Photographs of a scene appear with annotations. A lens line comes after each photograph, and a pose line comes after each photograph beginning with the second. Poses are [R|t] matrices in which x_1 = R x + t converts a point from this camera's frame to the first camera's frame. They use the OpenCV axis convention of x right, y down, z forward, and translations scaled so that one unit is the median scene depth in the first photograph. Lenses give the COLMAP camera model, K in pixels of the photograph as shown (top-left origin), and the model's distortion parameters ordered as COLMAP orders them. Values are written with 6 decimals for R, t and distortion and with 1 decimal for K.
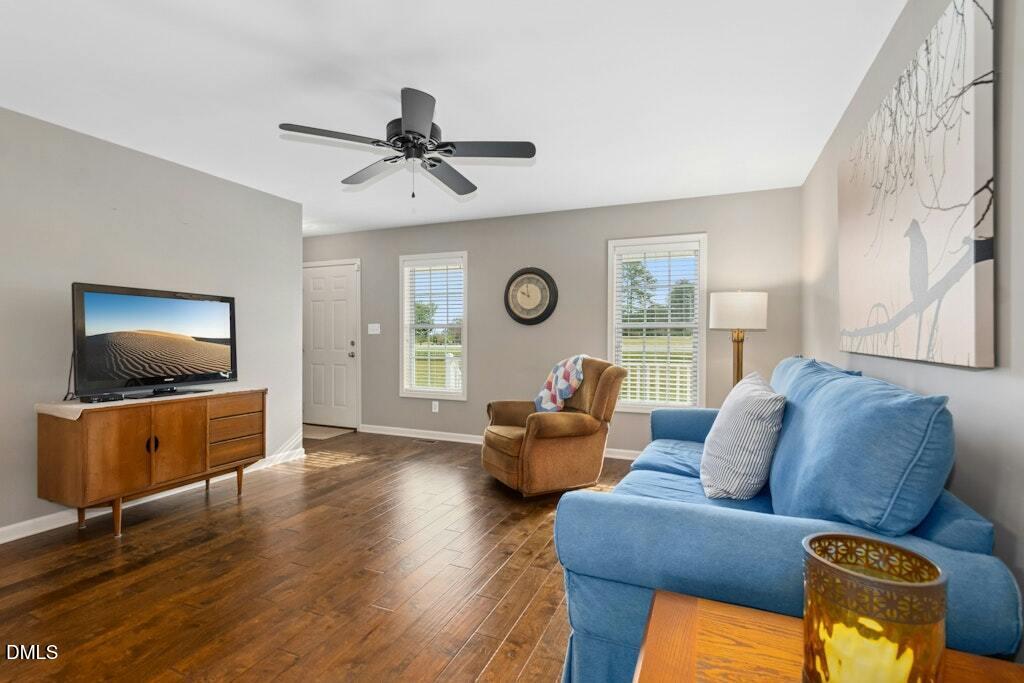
lens RADIAL K [[477.9, 0, 519.4], [0, 477.9, 339.4], [0, 0, 1]] dist [0.007332, 0.000131]
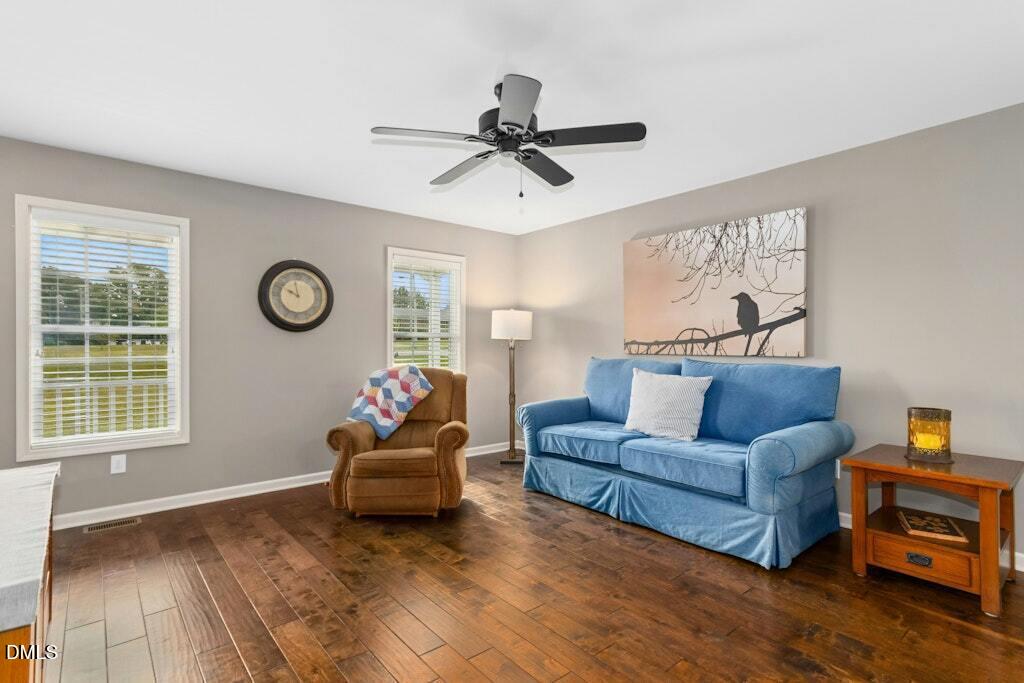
lens RADIAL K [[501.3, 0, 504.6], [0, 501.3, 346.8], [0, 0, 1]] dist [0.010157, 0.001087]
pose [[0.449627, -0.008583, 0.893175, -0.772511], [0.008827, 0.999948, 0.005165, -0.008249], [-0.893173, 0.005561, 0.449680, 0.413614]]
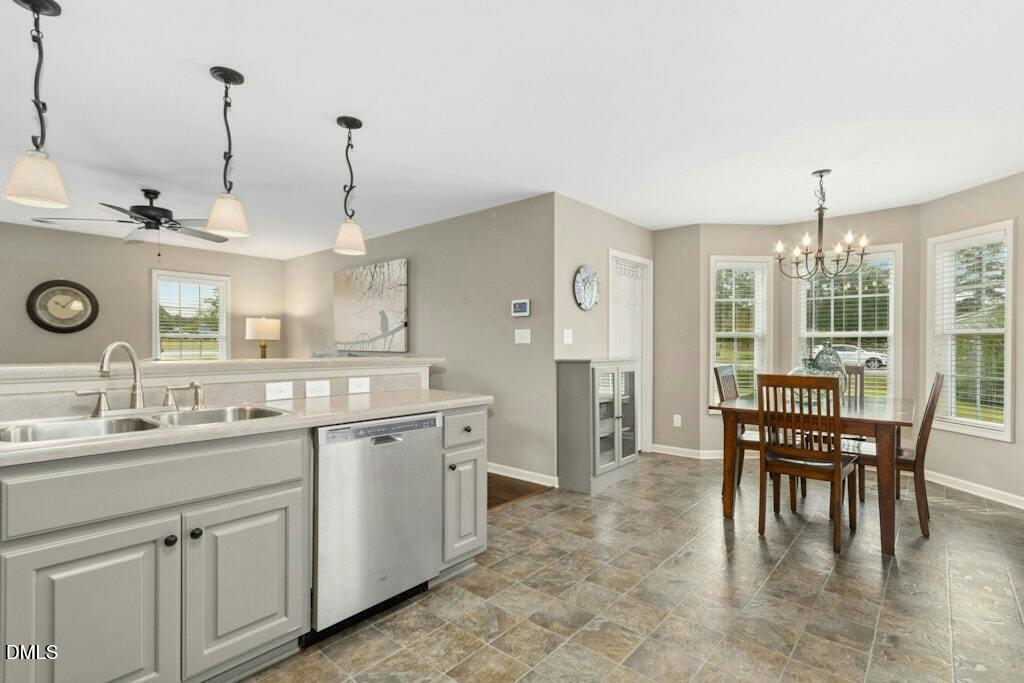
lens RADIAL K [[477.9, 0, 512.7], [0, 477.9, 340.8], [0, 0, 1]] dist [0.007332, 0.000131]
pose [[0.312365, 0.003967, 0.949954, -0.933841], [0.004242, 0.999975, -0.005571, -0.003341], [-0.949953, 0.005770, 0.312341, -0.414583]]
